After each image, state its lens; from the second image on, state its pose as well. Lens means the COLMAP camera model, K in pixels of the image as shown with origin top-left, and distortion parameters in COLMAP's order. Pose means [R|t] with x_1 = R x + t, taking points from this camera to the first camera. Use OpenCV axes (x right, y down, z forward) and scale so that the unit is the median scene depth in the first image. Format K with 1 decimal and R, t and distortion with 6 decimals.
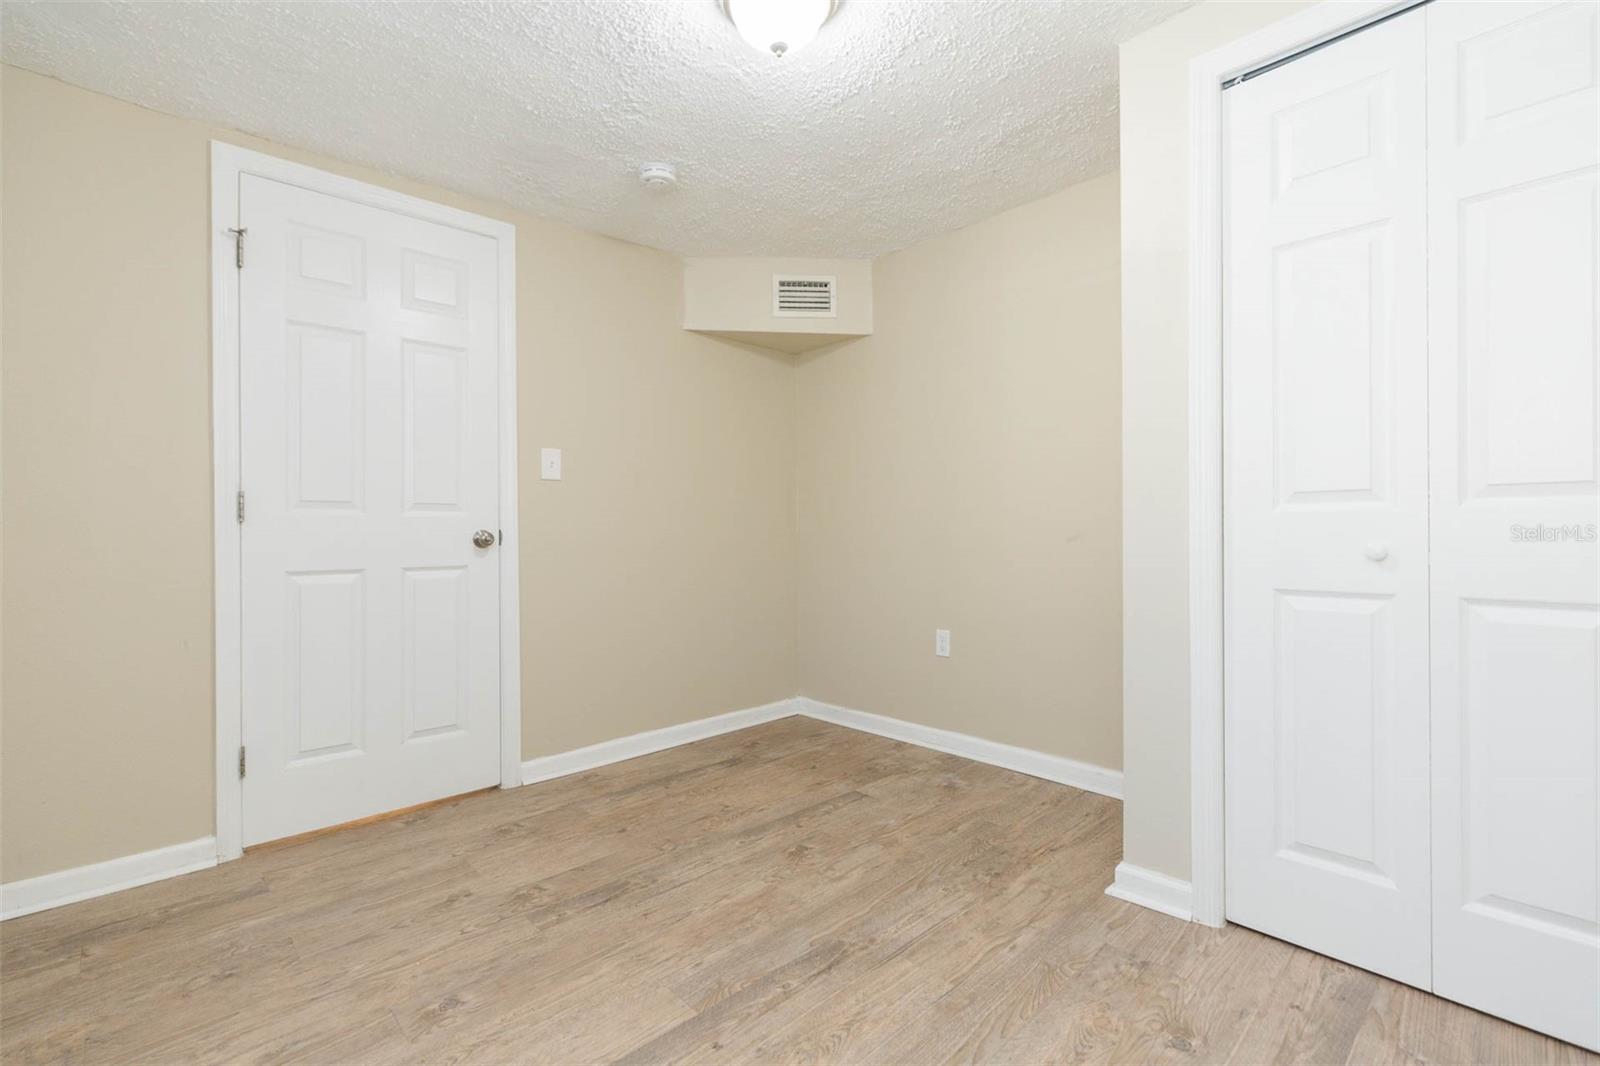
lens RADIAL K [[716.7, 0, 801.3], [0, 716.7, 526.0], [0, 0, 1]] dist [0.004525, -0.000707]
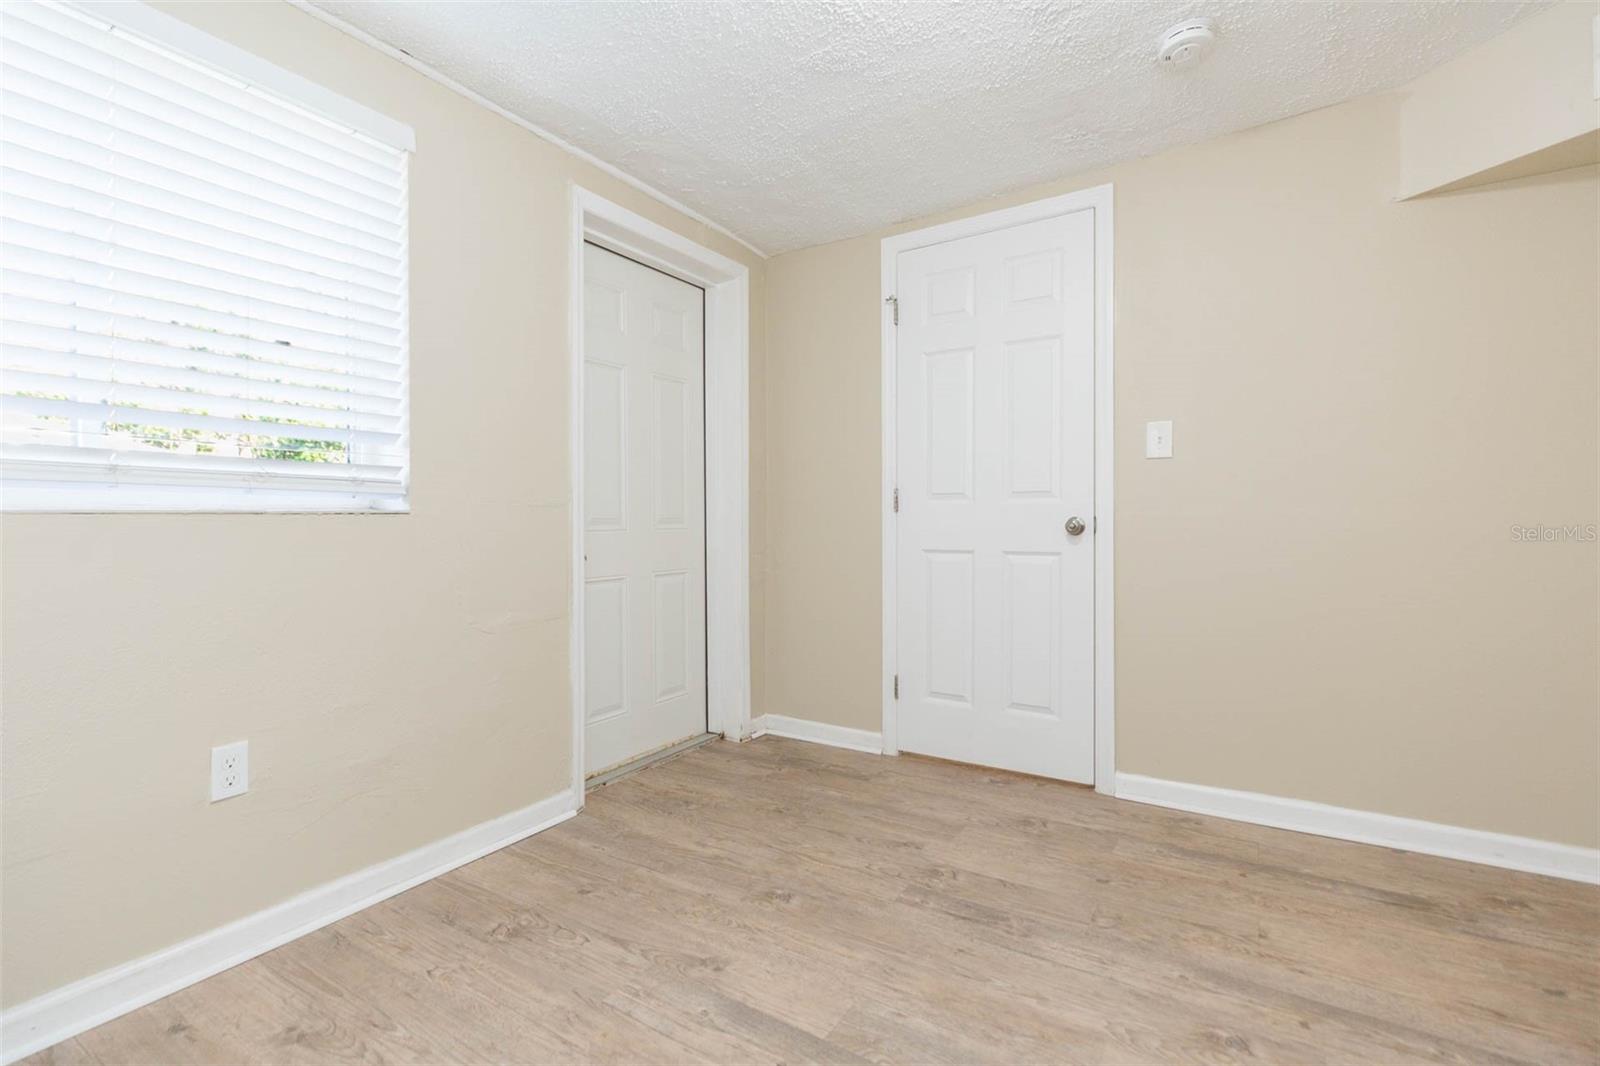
lens RADIAL K [[716.7, 0, 805.7], [0, 716.7, 521.2], [0, 0, 1]] dist [0.004525, -0.000707]
pose [[0.246022, 0.008172, -0.969230, 0.465416], [0.011209, 0.999874, 0.011276, -0.004275], [0.969199, -0.013638, 0.245899, 0.467593]]
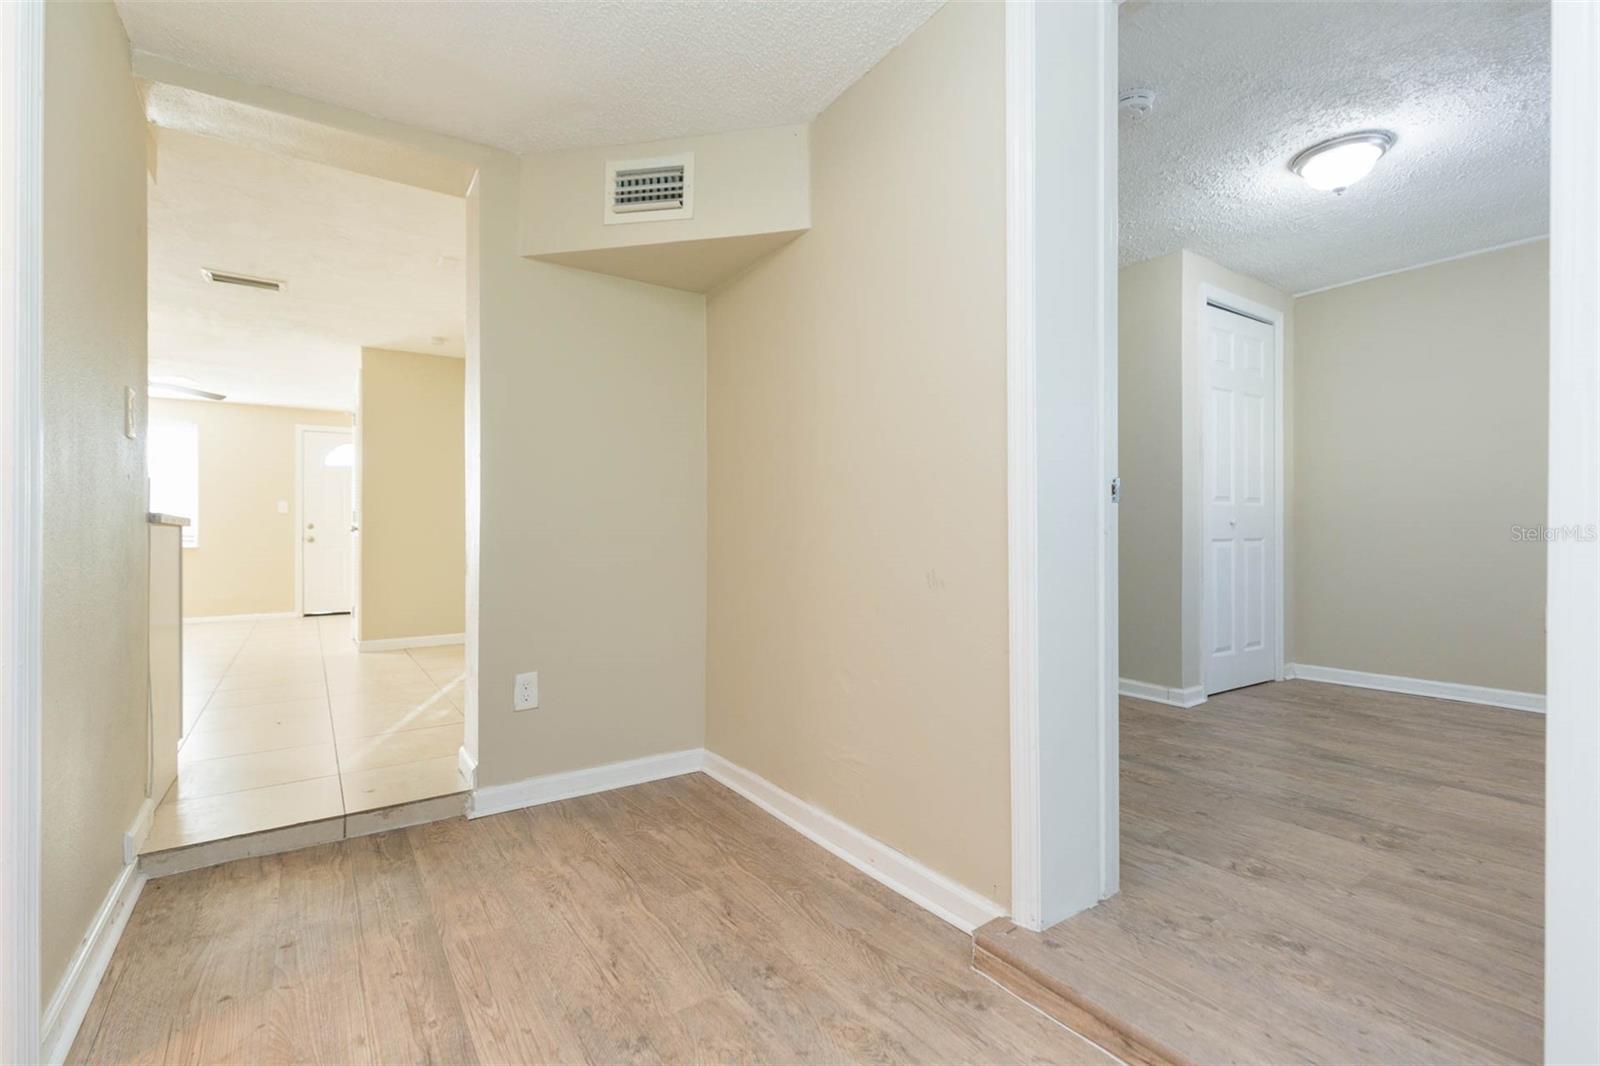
lens RADIAL K [[716.7, 0, 803.6], [0, 716.7, 542.6], [0, 0, 1]] dist [0.004525, -0.000707]
pose [[0.158290, -0.001249, 0.987392, -1.257007], [-0.001305, 0.999998, 0.001474, 0.069123], [-0.987392, -0.001522, 0.158288, 1.362592]]
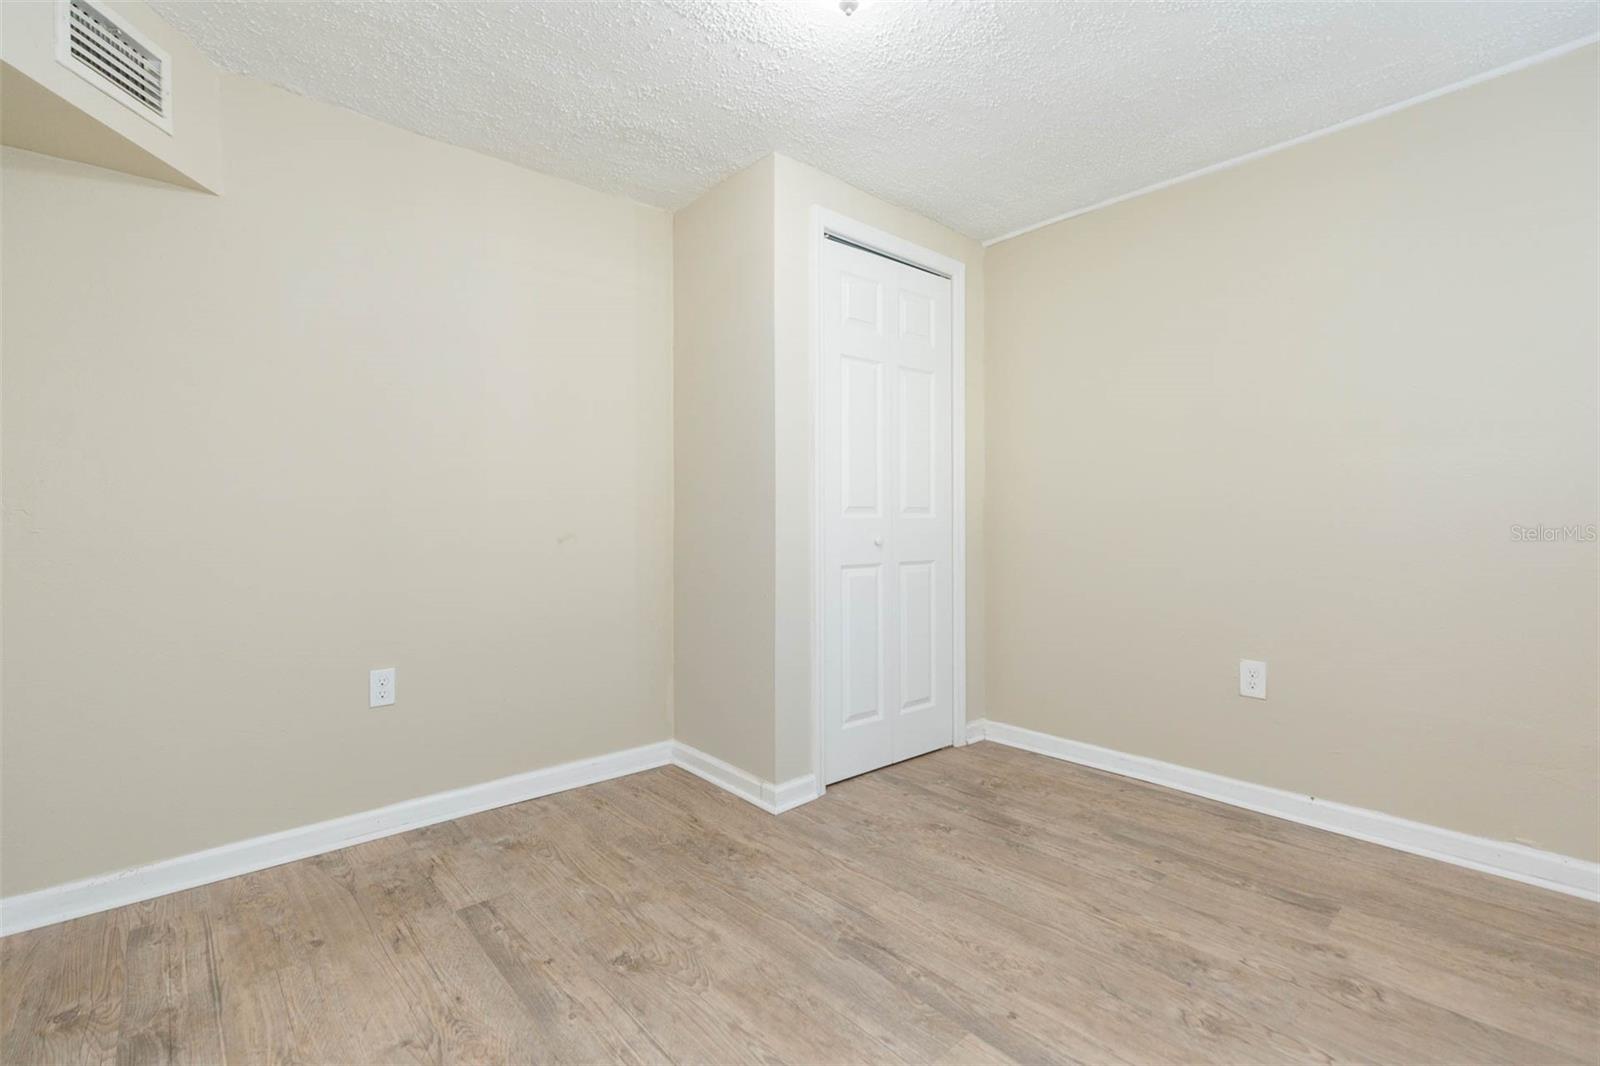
lens RADIAL K [[716.7, 0, 802.4], [0, 716.7, 534.3], [0, 0, 1]] dist [0.004525, -0.000707]
pose [[0.032107, -0.007135, 0.999459, -0.684163], [-0.002278, 0.999971, 0.007212, 0.002971], [-0.999482, -0.002509, 0.032090, 0.738672]]
